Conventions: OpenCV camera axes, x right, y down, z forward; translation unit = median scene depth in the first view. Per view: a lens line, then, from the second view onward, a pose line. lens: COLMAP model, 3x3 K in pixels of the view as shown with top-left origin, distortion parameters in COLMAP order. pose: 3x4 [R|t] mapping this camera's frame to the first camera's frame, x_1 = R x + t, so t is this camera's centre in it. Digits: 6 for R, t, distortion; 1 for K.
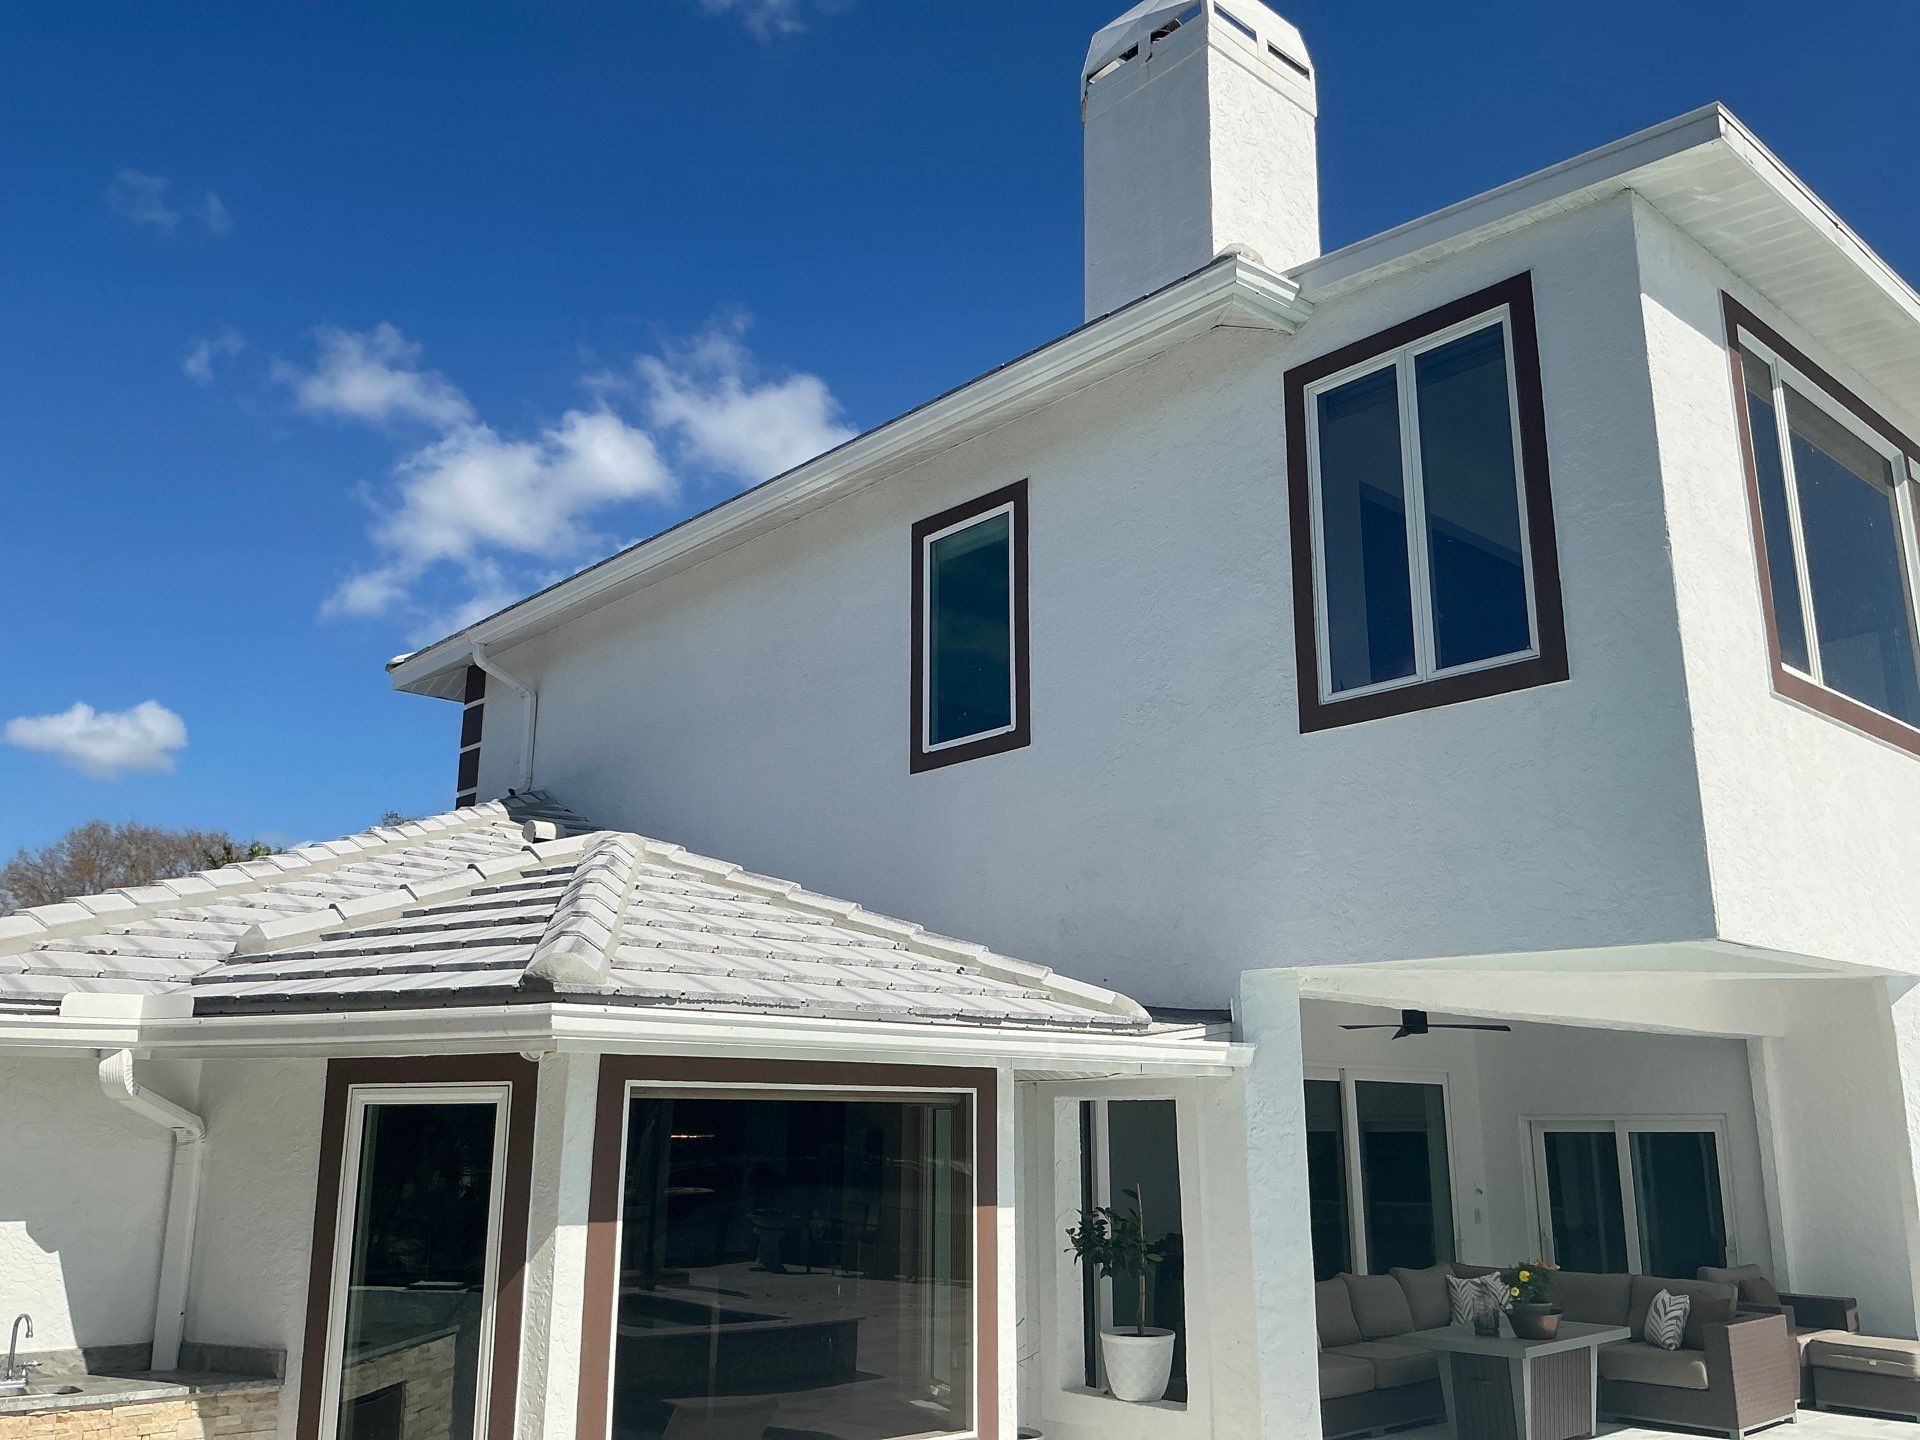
lens RADIAL K [[1592.4, 0, 951.2], [0, 1592.4, 718.9], [0, 0, 1]] dist [0.077287, -0.148271]
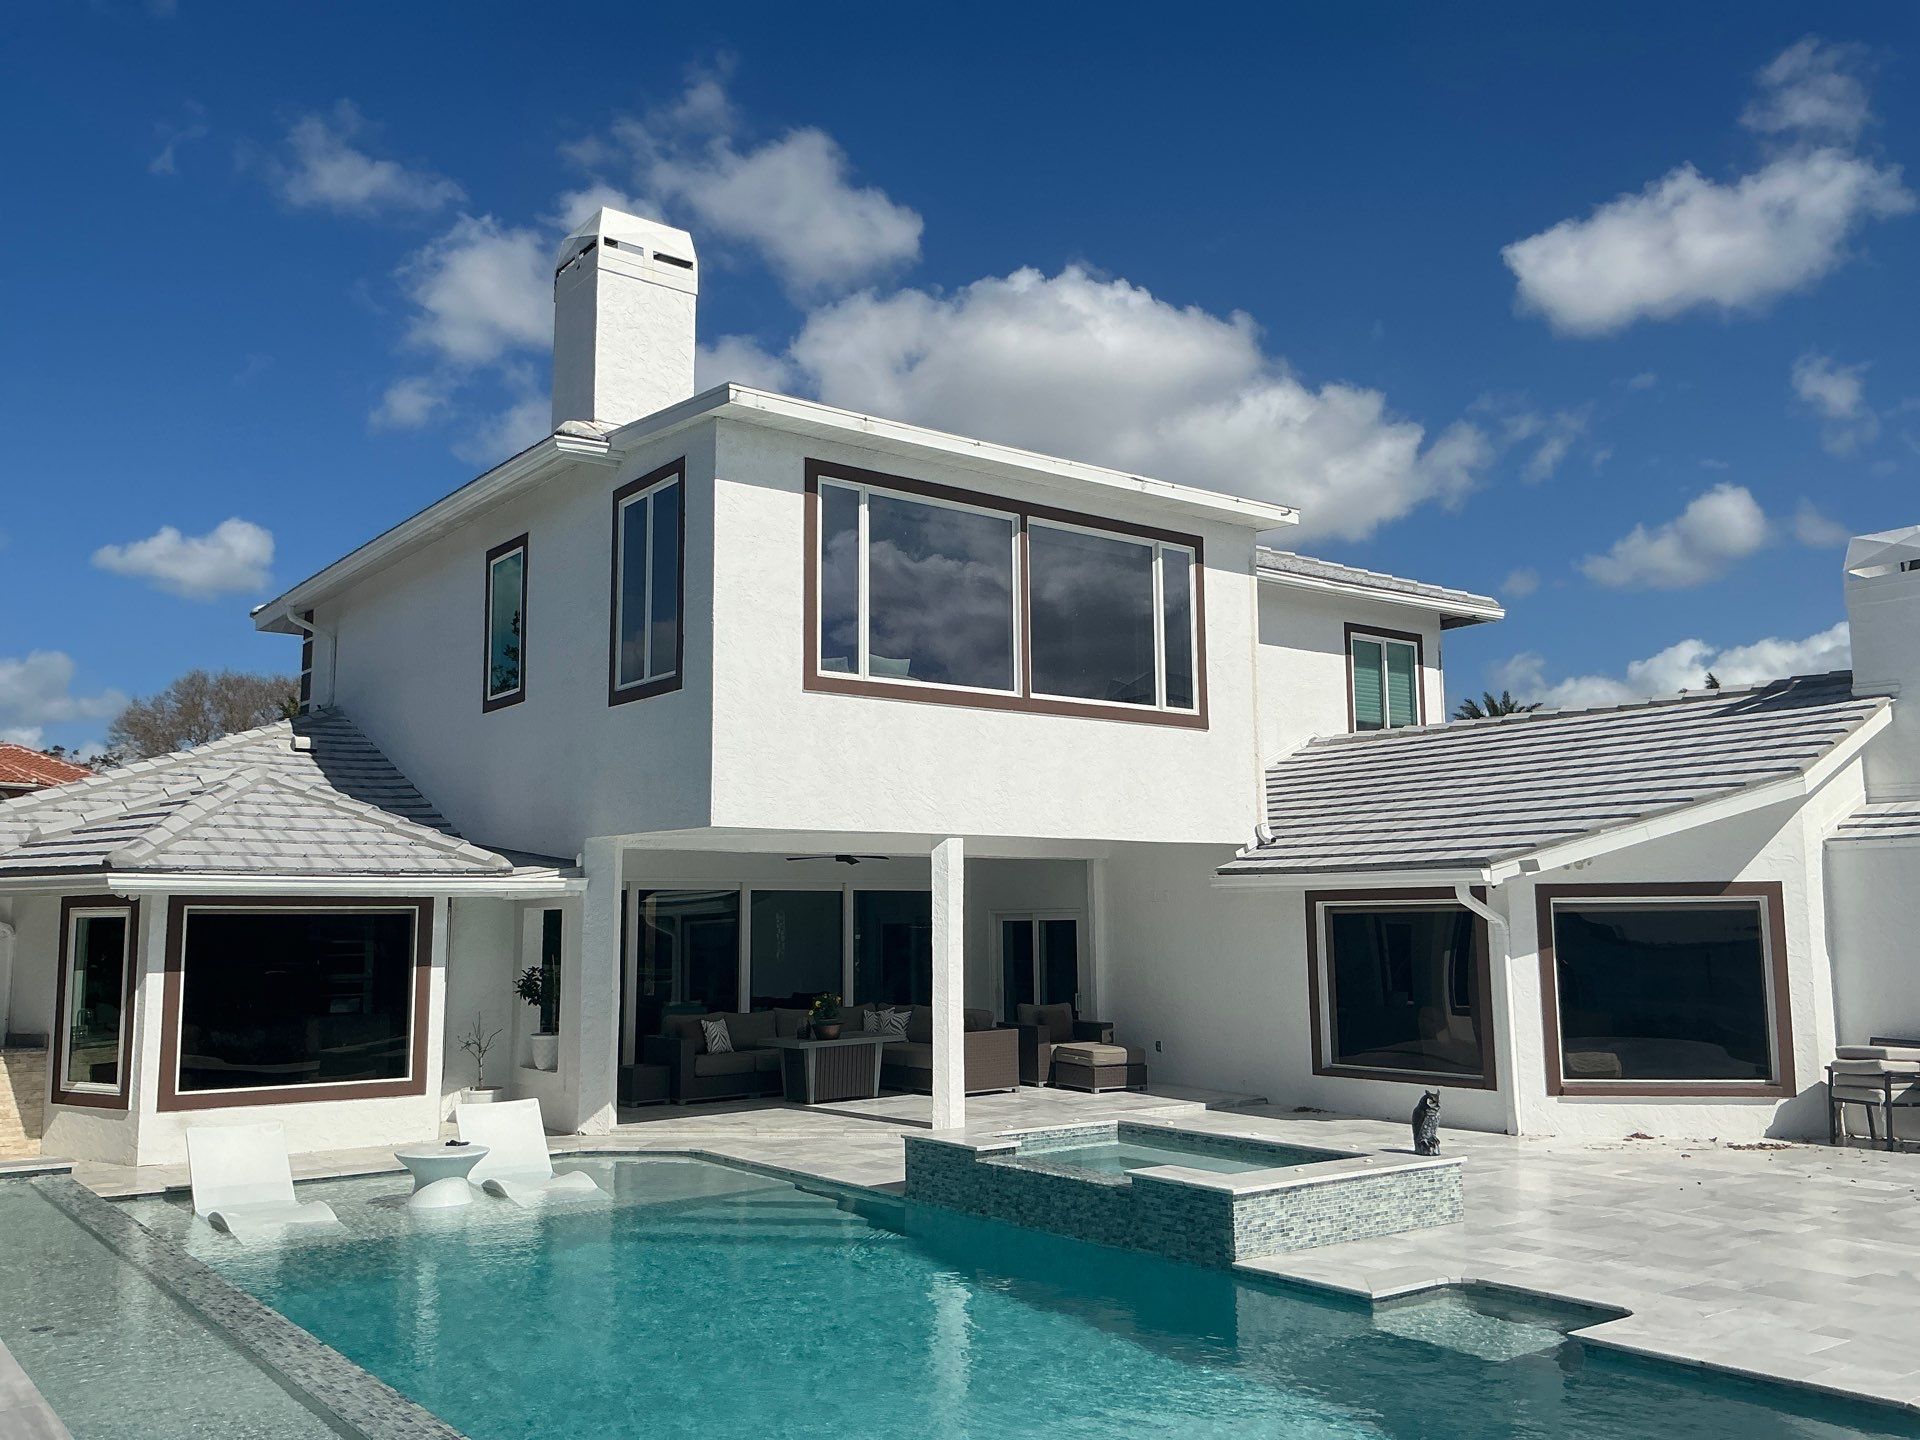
lens RADIAL K [[1592.4, 0, 961.1], [0, 1592.4, 725.5], [0, 0, 1]] dist [0.077287, -0.148271]
pose [[0.996807, -0.022239, -0.076696, 0.729424], [0.031694, 0.991731, 0.124359, -0.174989], [0.073296, -0.126392, 0.989269, -0.717508]]
